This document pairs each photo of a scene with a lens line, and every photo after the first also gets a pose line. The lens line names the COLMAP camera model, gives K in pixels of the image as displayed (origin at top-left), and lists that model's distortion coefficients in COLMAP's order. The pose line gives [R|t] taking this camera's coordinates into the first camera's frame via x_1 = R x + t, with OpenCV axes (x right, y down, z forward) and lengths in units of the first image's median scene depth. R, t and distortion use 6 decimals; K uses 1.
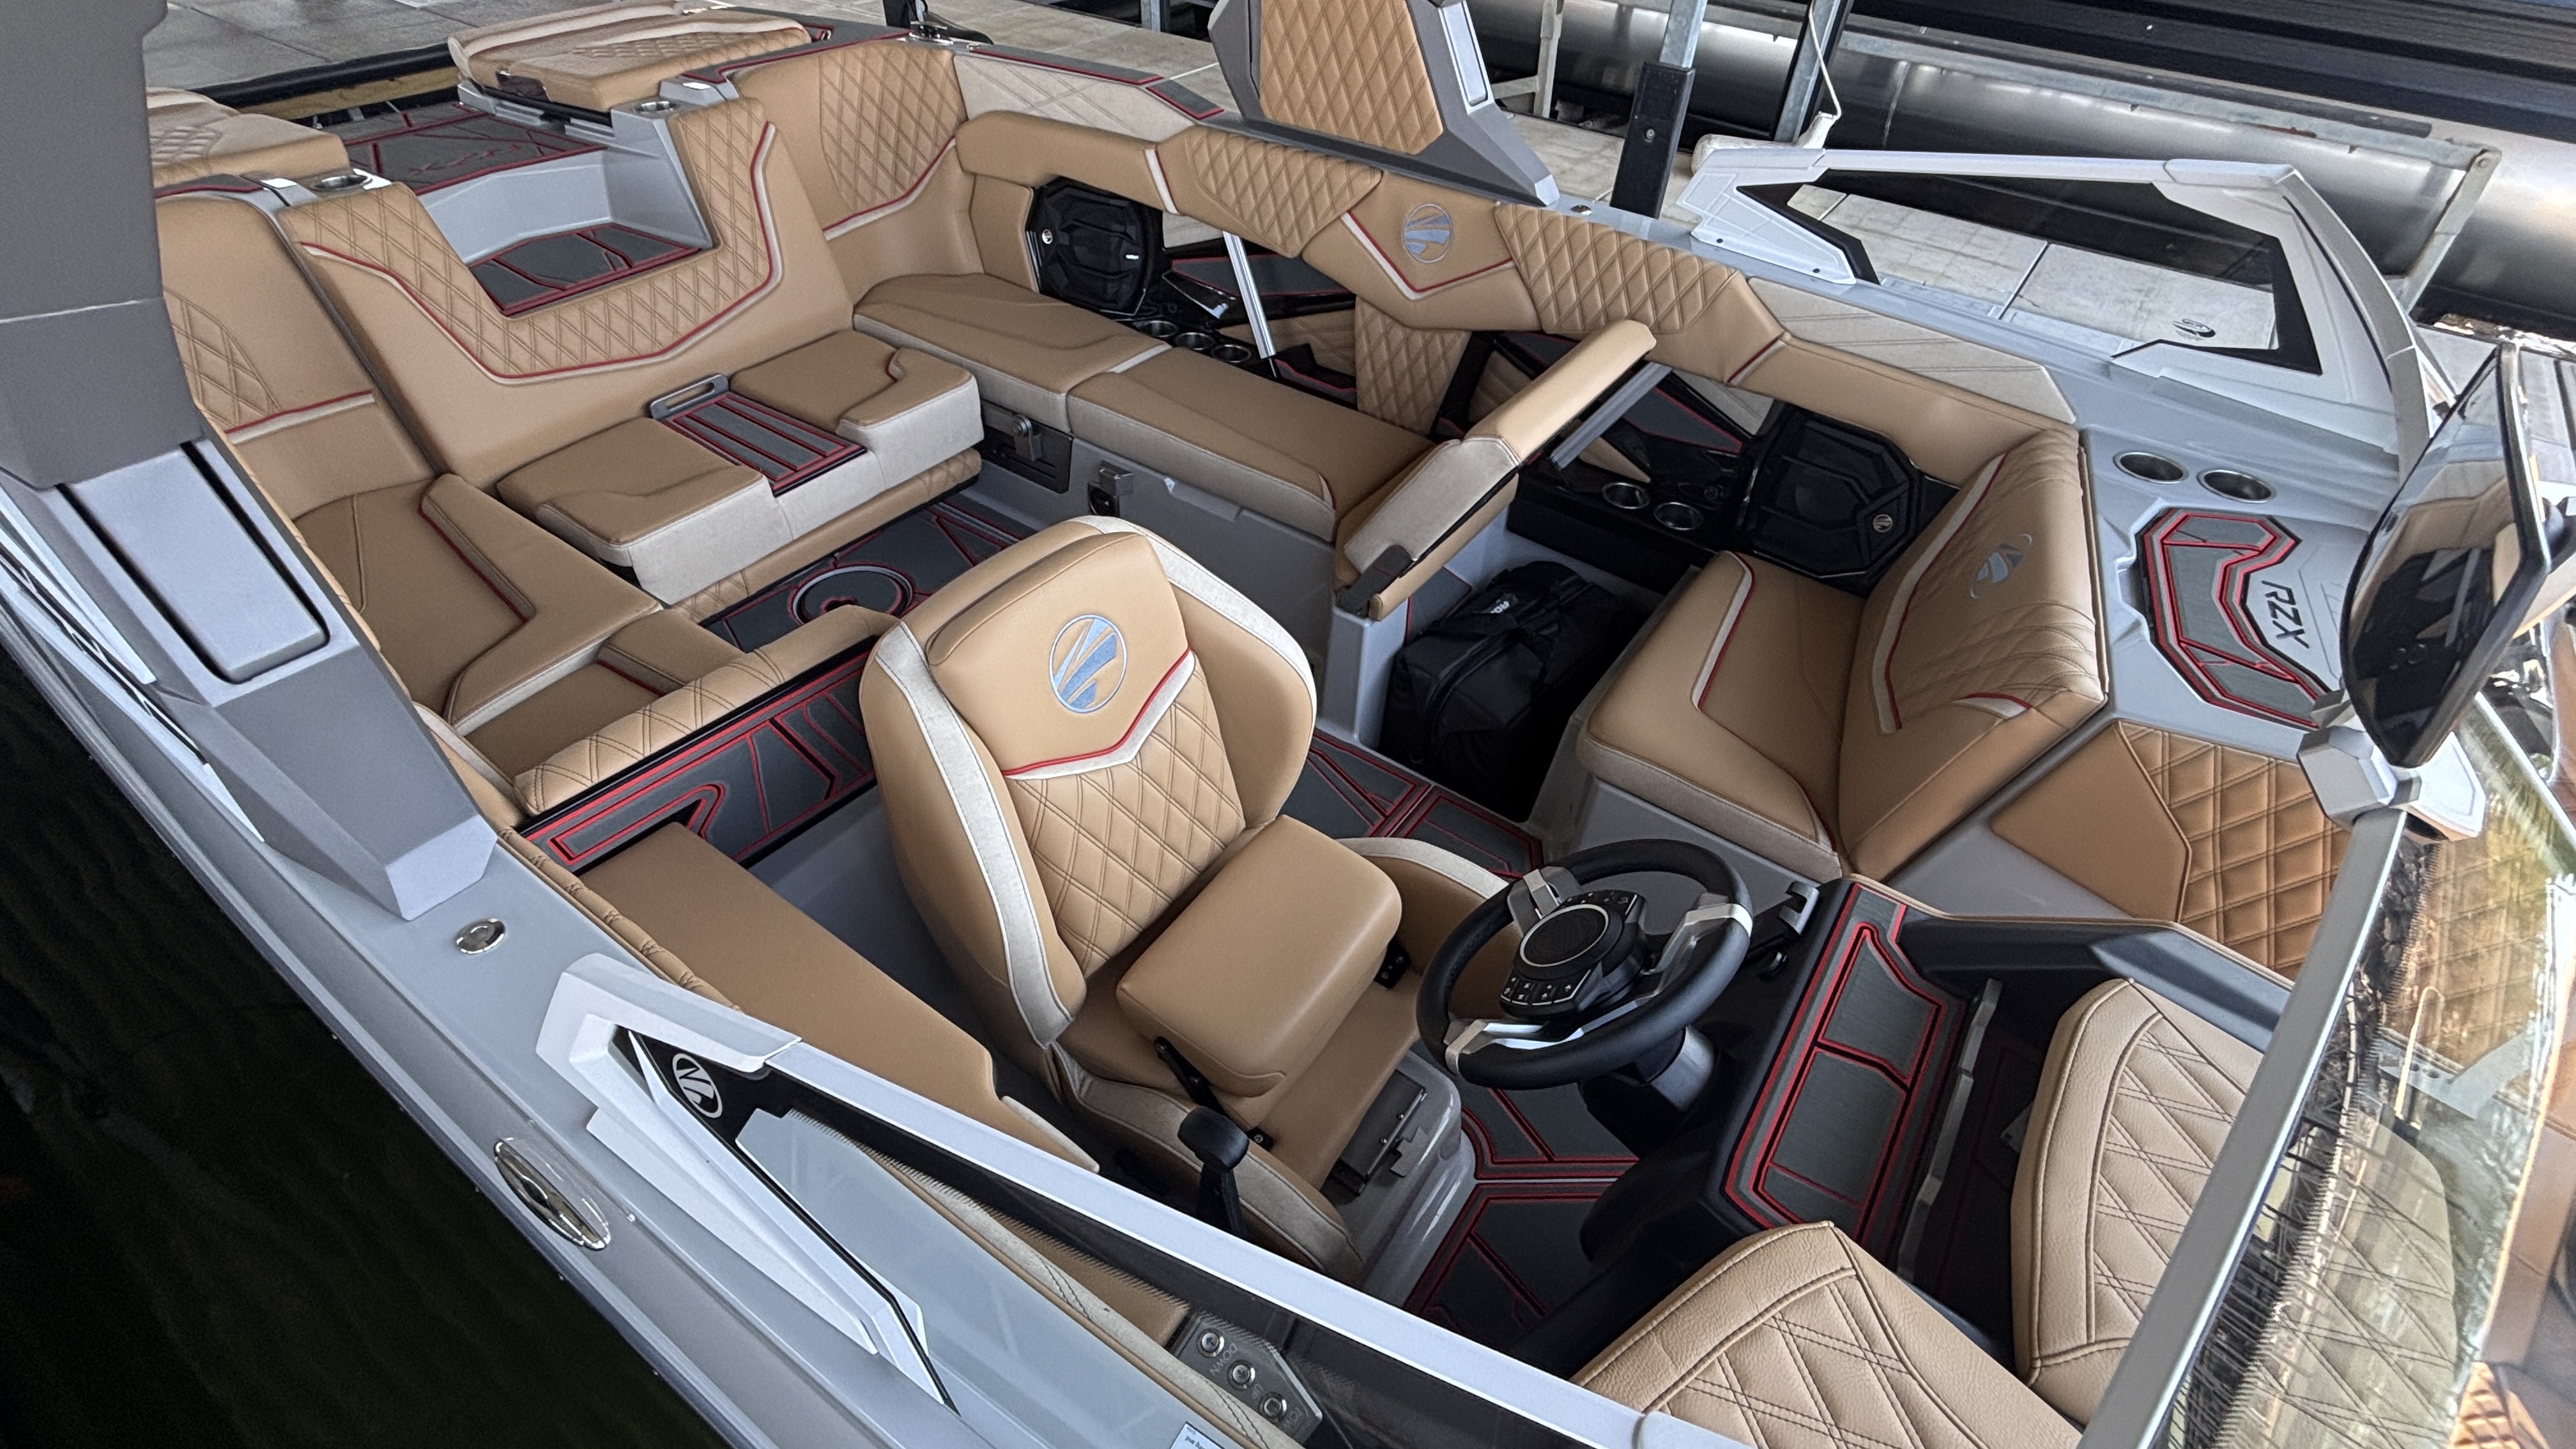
lens RADIAL K [[1171.7, 0, 1285.4], [0, 1171.7, 732.0], [0, 0, 1]] dist [-0.001045, -0.000315]
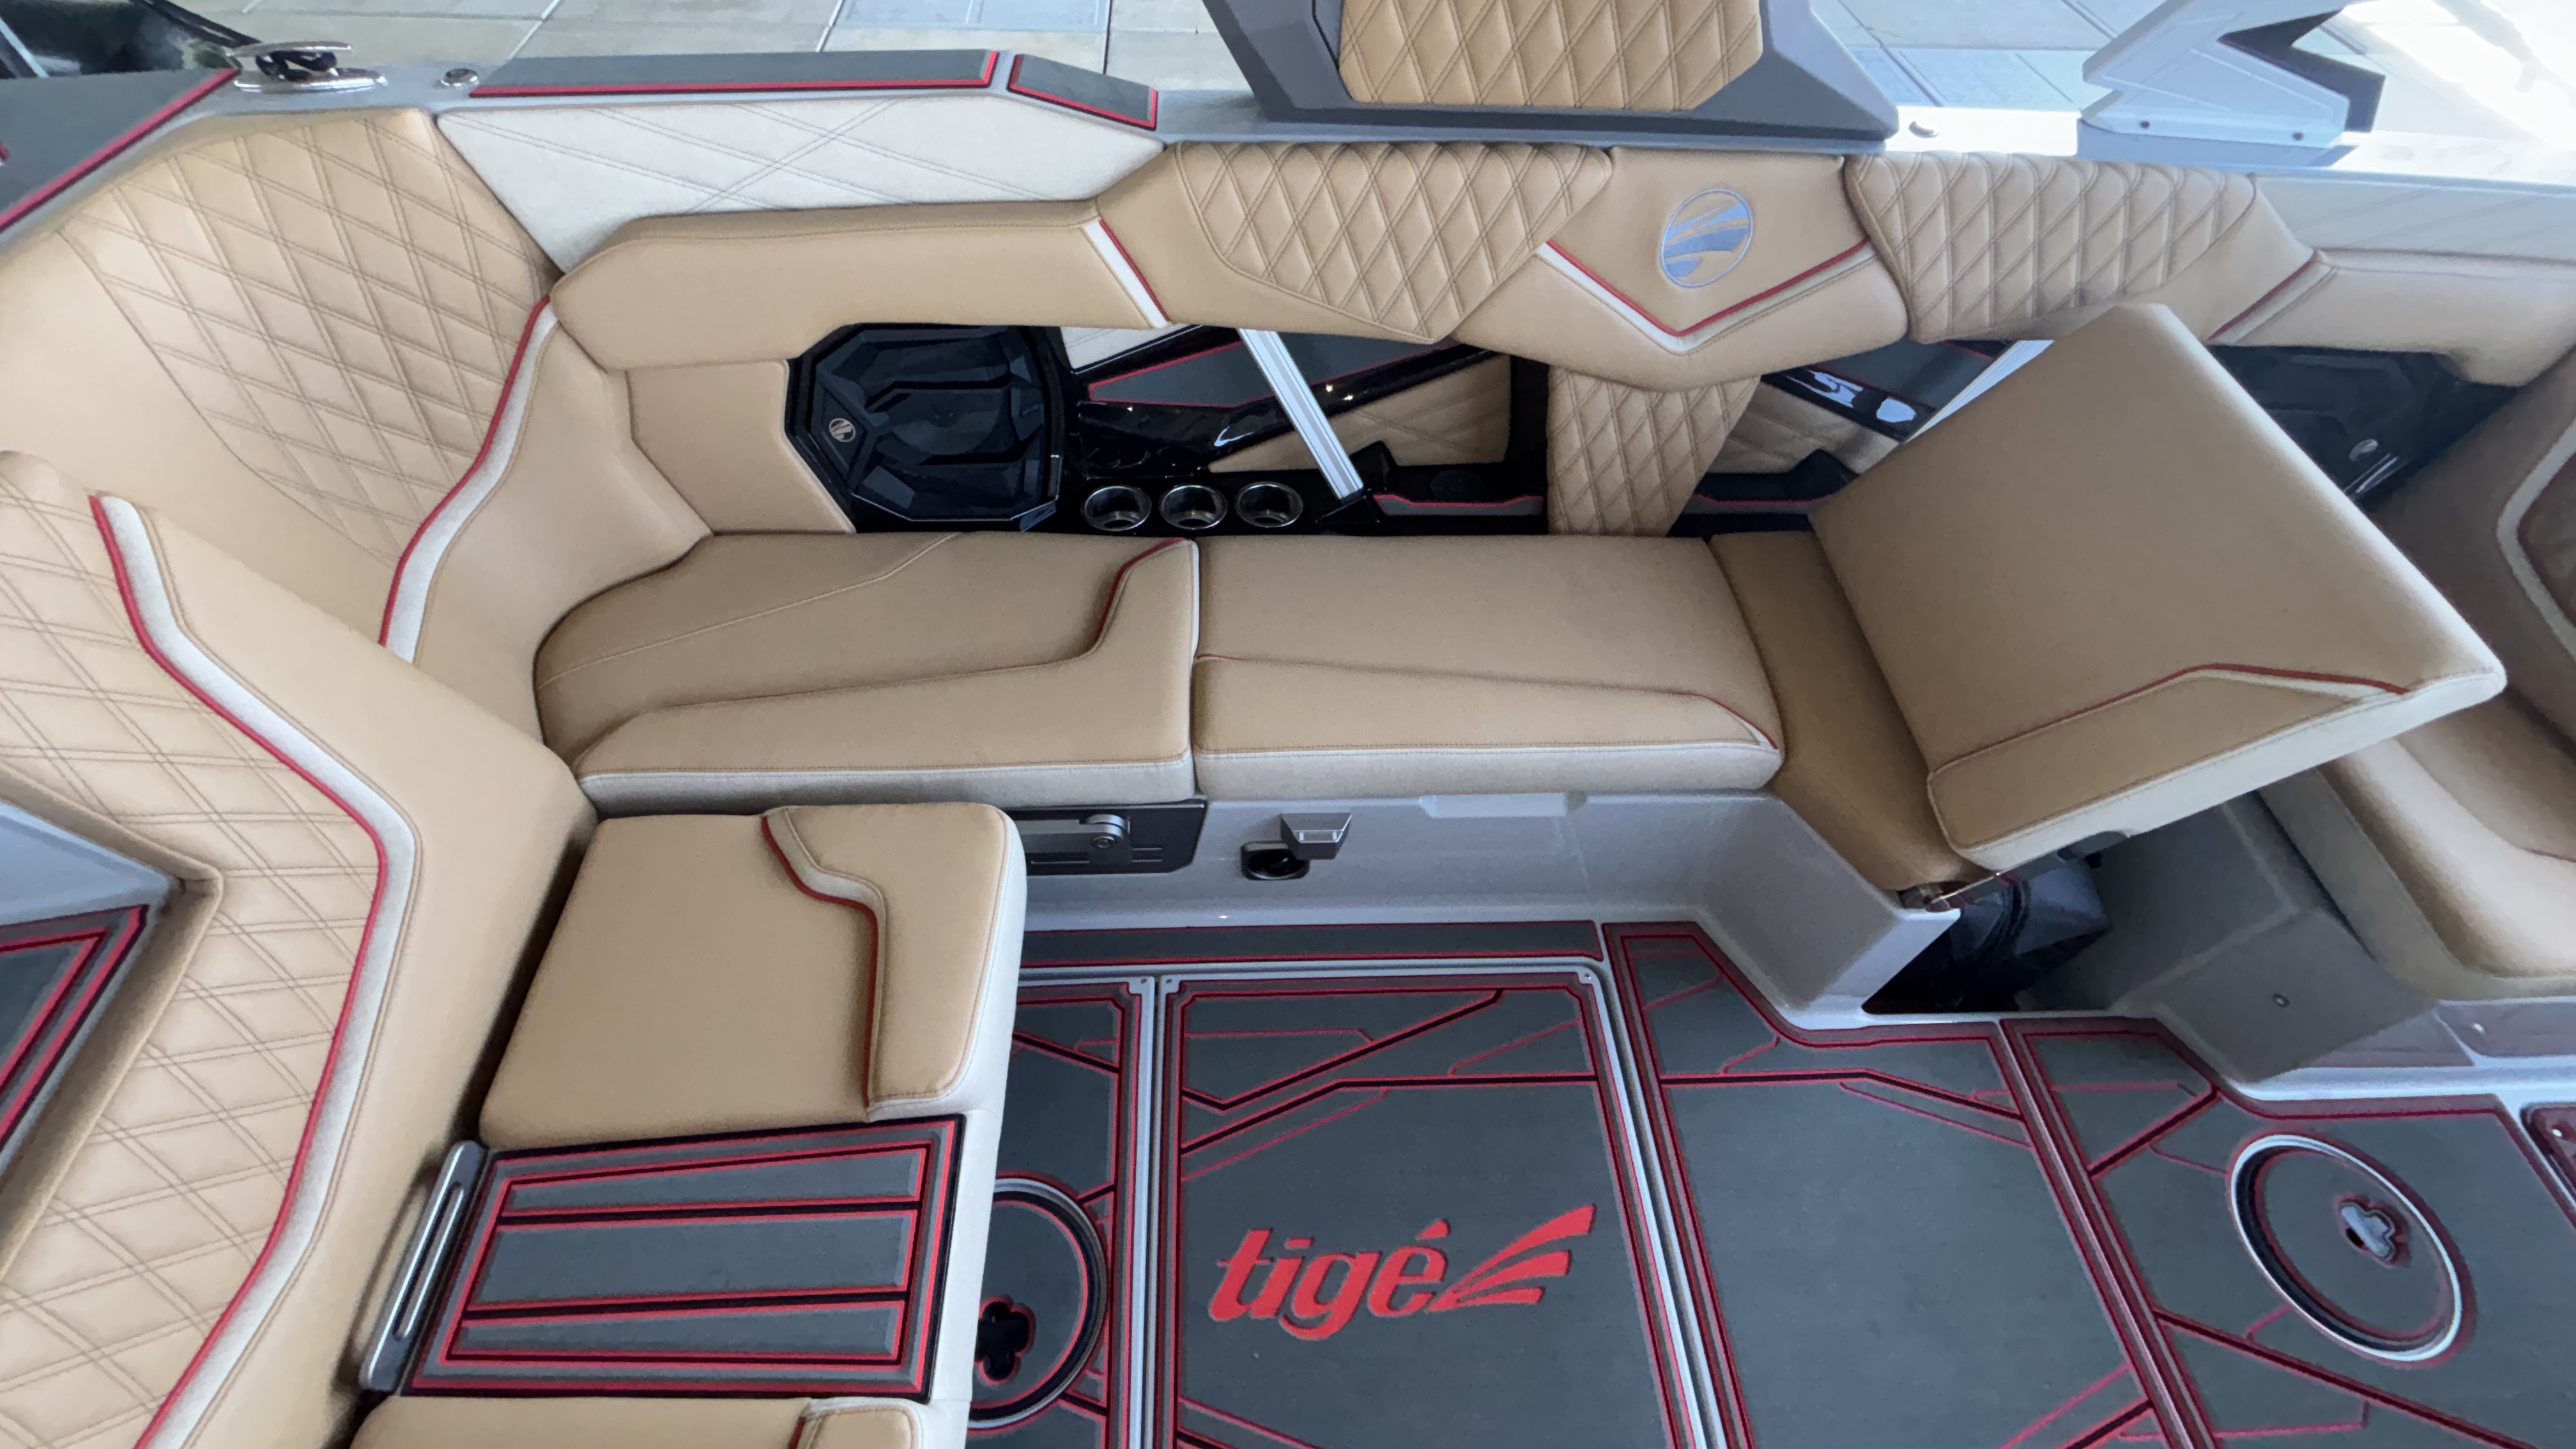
lens RADIAL K [[1038.4, 0, 1284.2], [0, 1038.4, 726.6], [0, 0, 1]] dist [-0.001915, 0.001075]
pose [[0.792186, -0.495820, 0.355815, -0.310902], [0.406719, 0.863615, 0.297908, -0.416609], [-0.454995, -0.091283, 0.885803, 0.571134]]
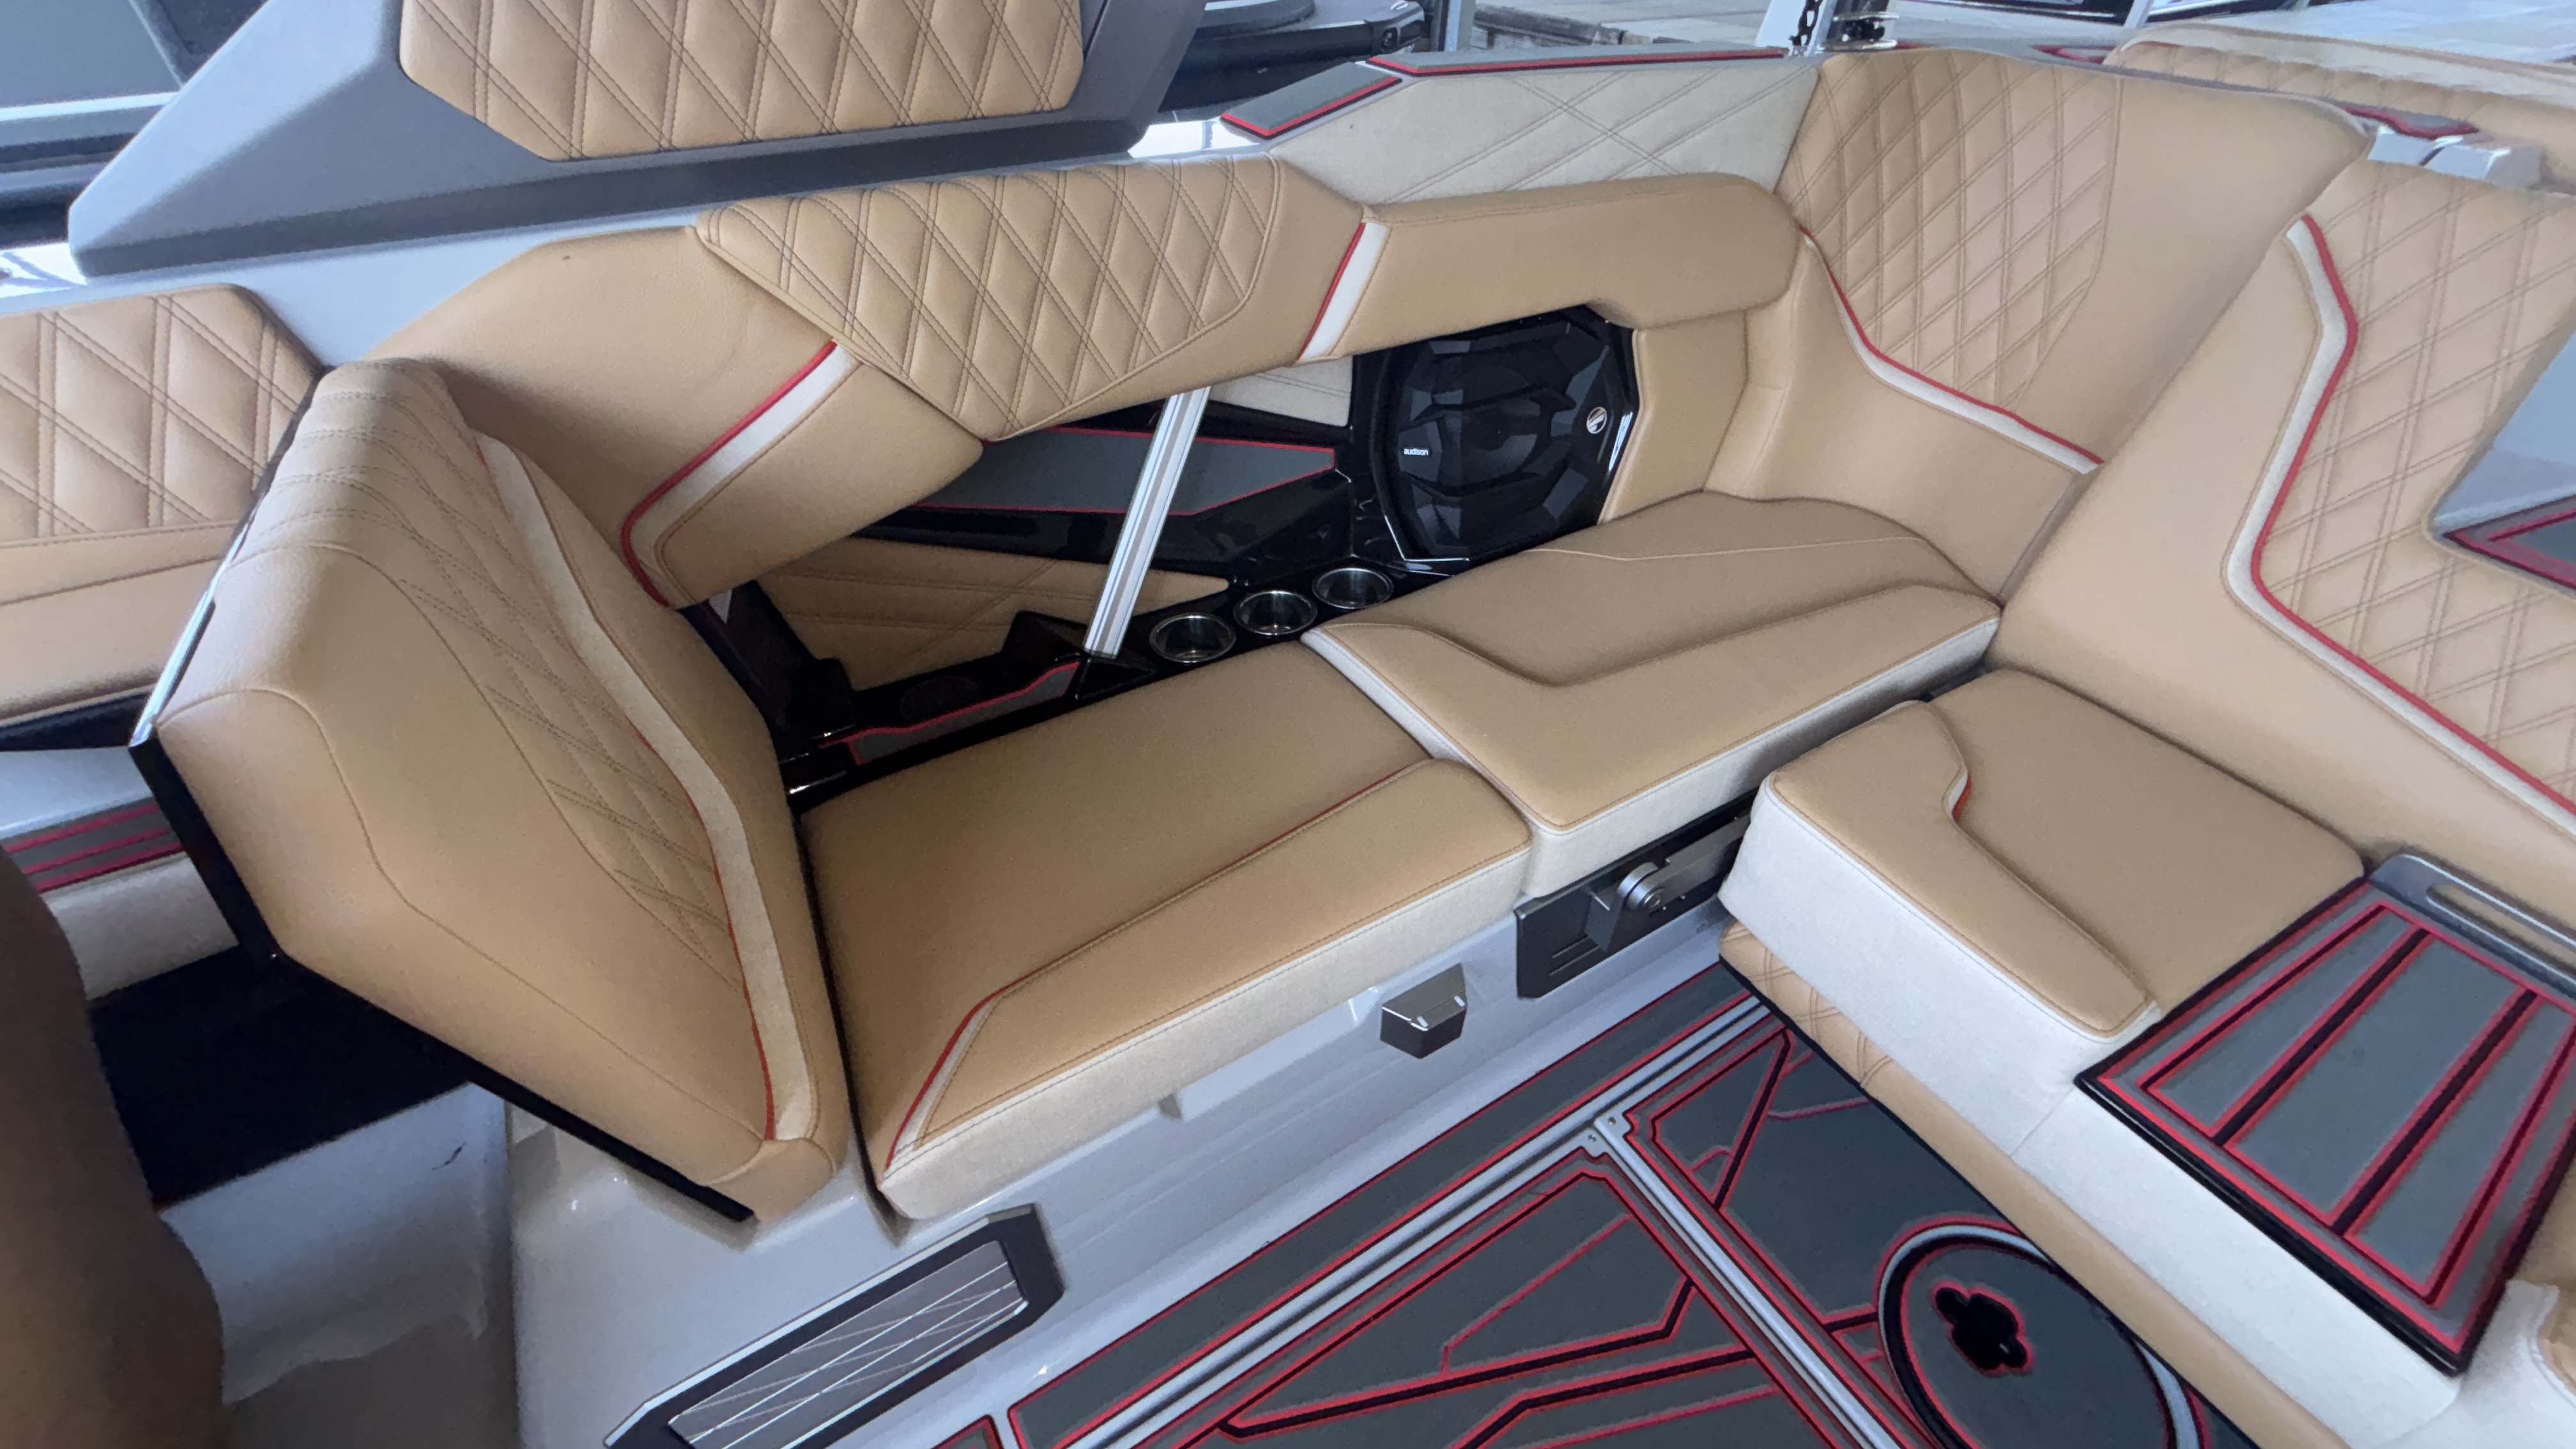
lens RADIAL K [[1038.4, 0, 1285.7], [0, 1038.4, 729.6], [0, 0, 1]] dist [-0.001915, 0.001075]
pose [[-0.391750, 0.571978, -0.720675, -0.140273], [-0.655739, 0.375874, 0.654771, -0.264548], [0.645398, 0.729082, 0.227820, 0.601403]]
